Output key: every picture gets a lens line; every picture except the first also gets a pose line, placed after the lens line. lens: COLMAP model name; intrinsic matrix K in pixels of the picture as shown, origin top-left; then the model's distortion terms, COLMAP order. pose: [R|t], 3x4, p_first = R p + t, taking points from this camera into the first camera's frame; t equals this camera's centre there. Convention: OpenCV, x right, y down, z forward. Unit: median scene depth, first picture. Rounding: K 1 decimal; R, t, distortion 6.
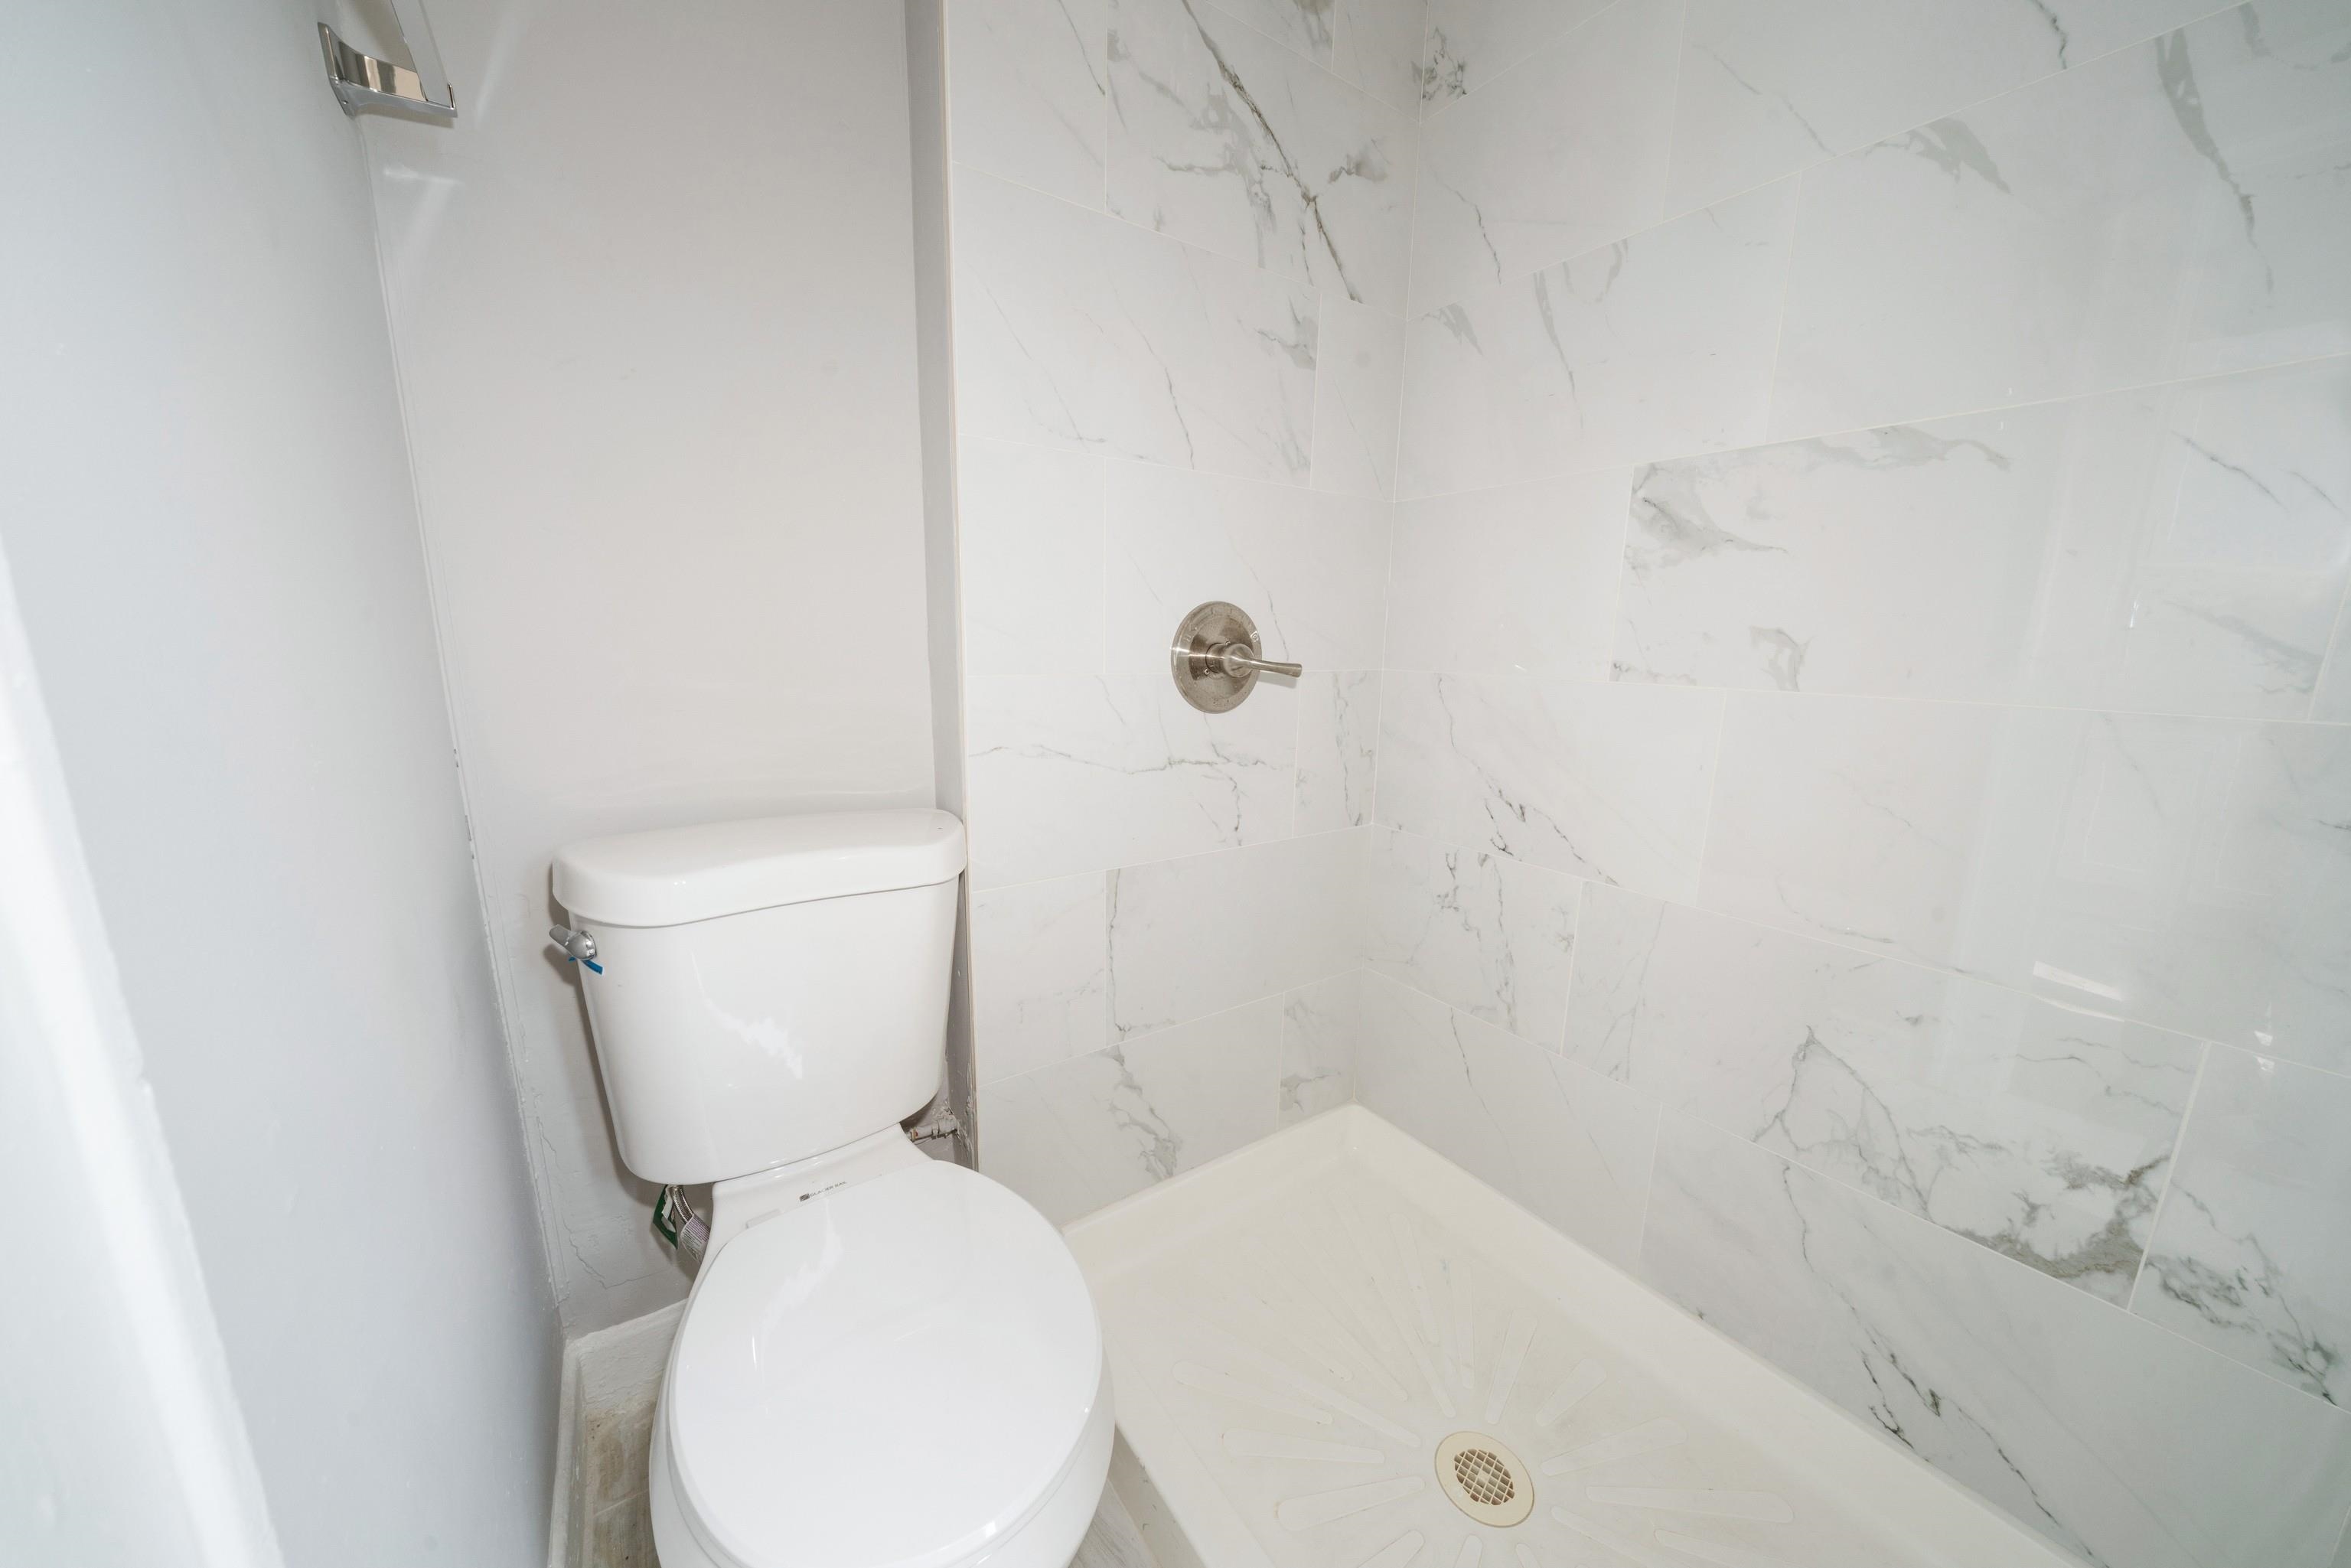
lens RADIAL K [[795.8, 0, 1174.2], [0, 795.8, 778.4], [0, 0, 1]] dist [-0.006905, 0.000093]
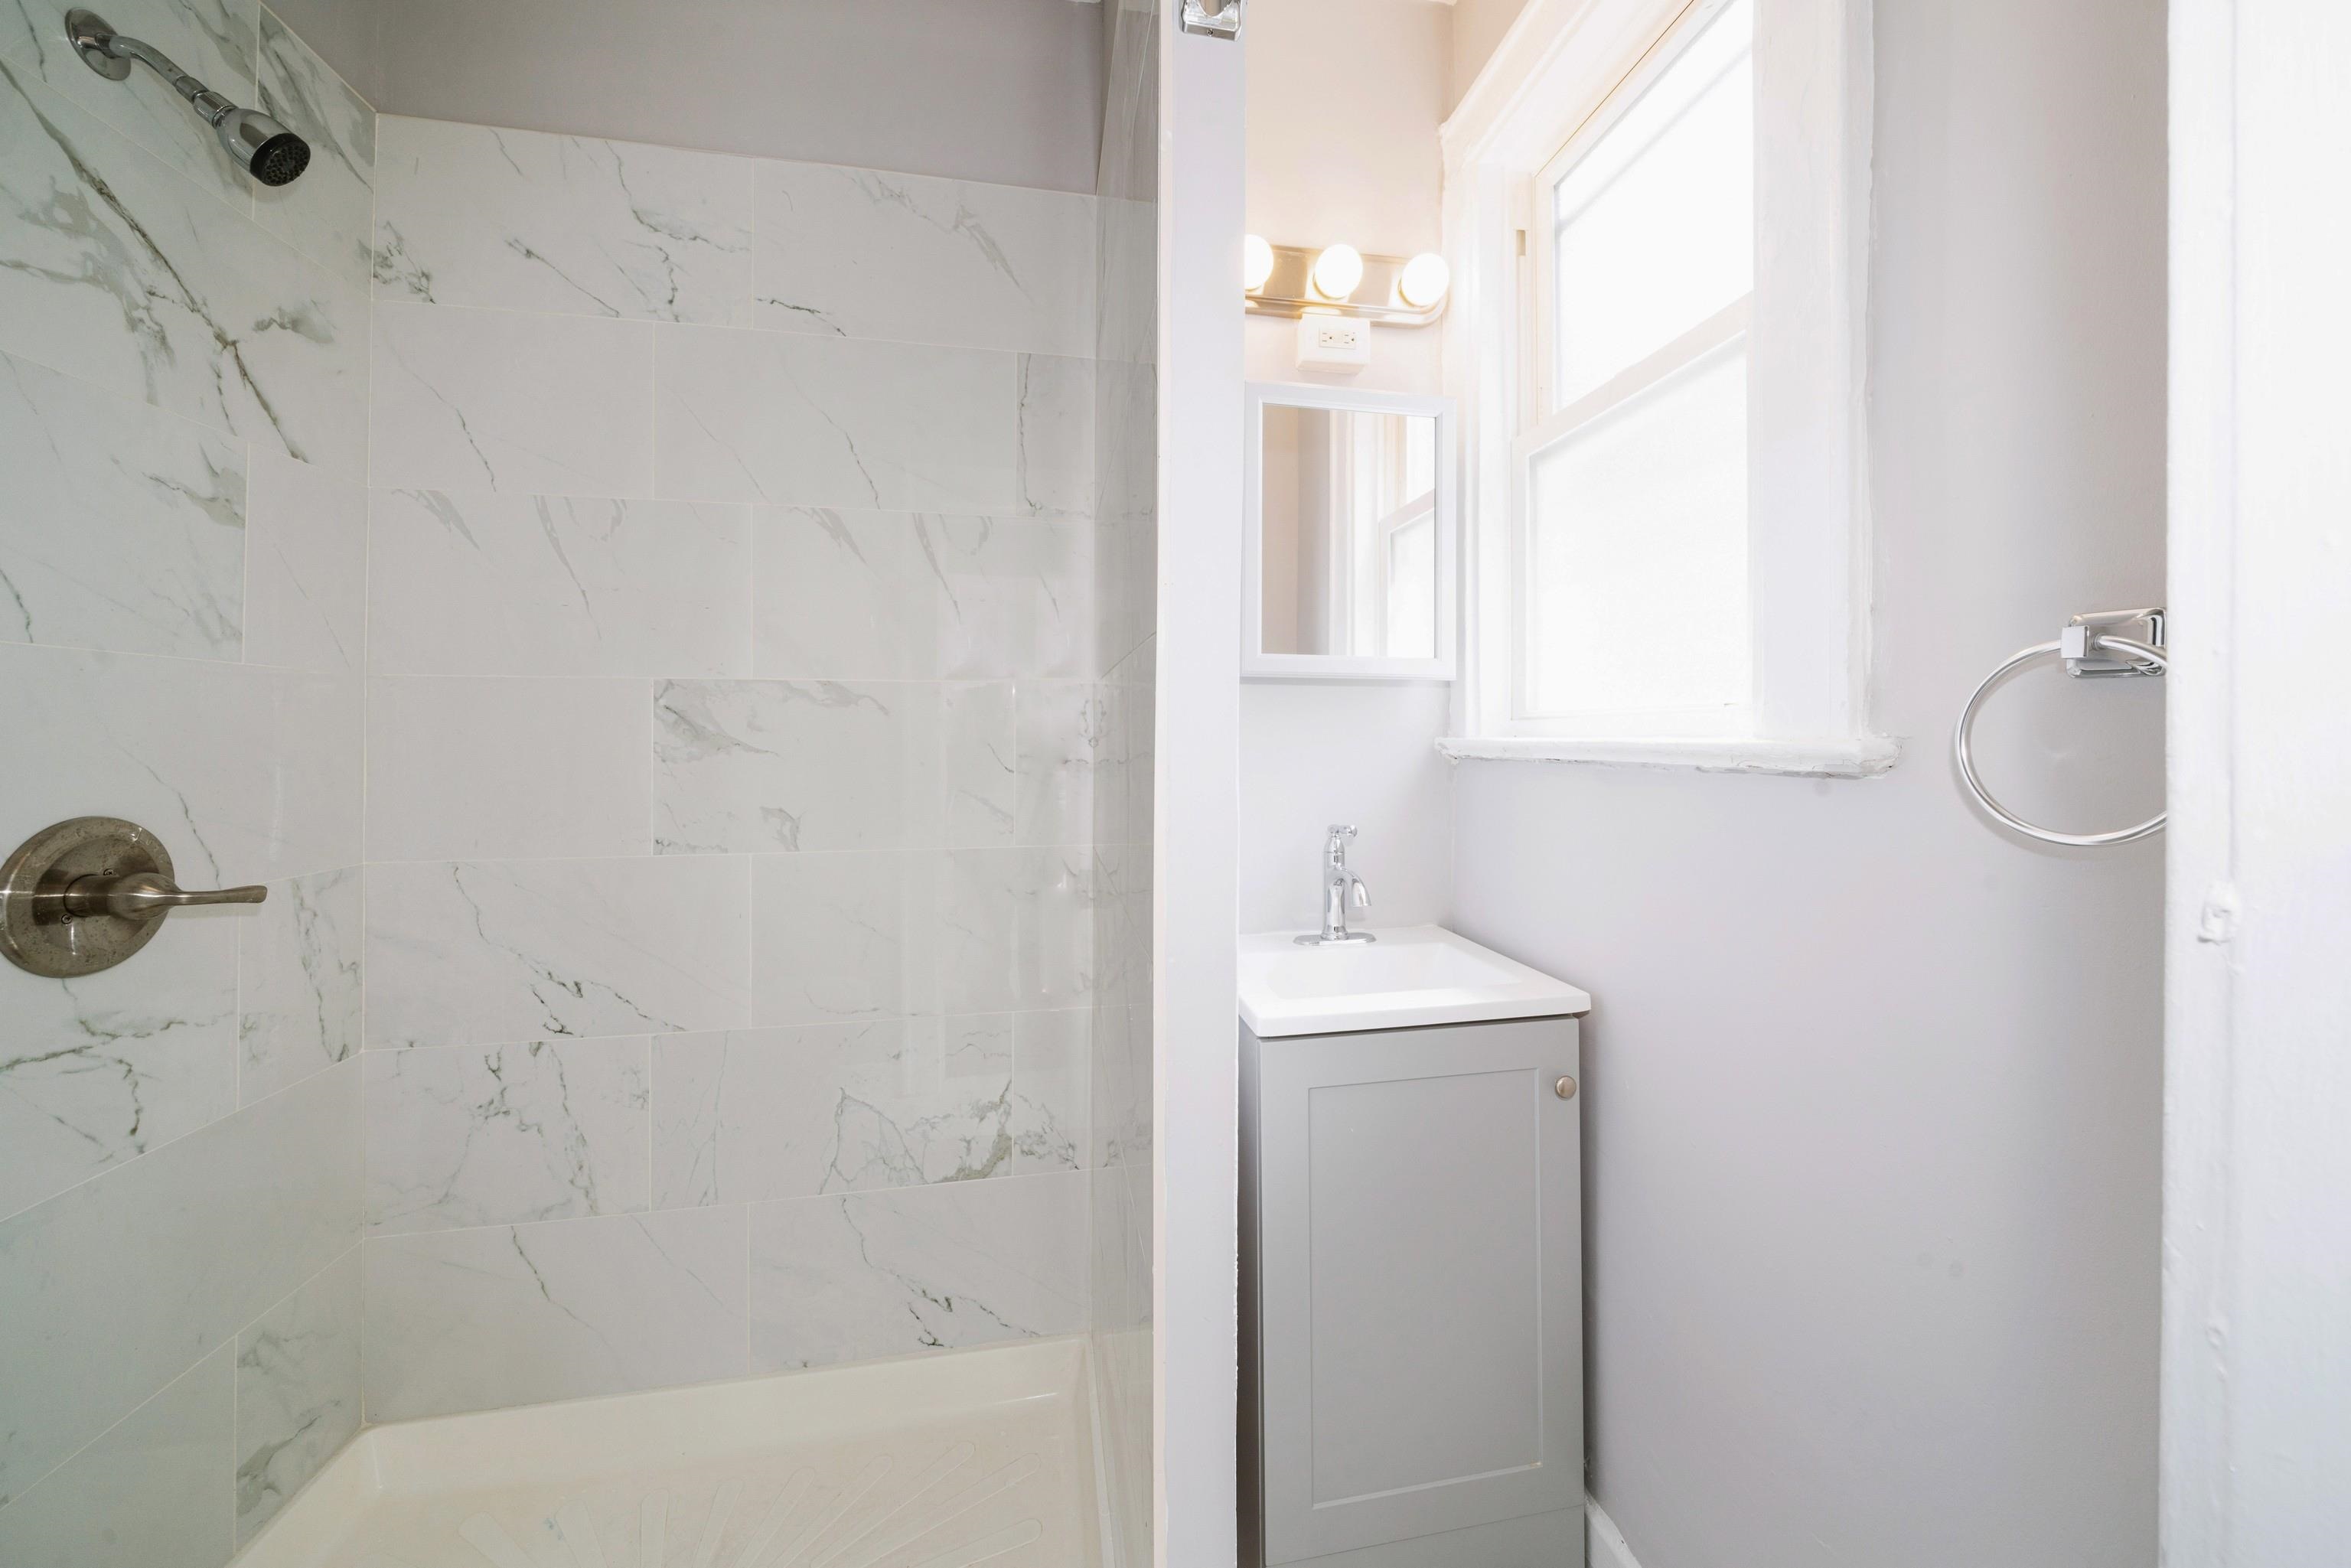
lens RADIAL K [[825.0, 0, 1168.2], [0, 825.0, 735.5], [0, 0, 1]] dist [-0.010801, 0.001449]
pose [[0.426071, -0.017943, 0.904512, -0.204904], [0.179522, 0.981598, -0.065092, -0.079710], [-0.886699, 0.190114, 0.421451, -0.193623]]
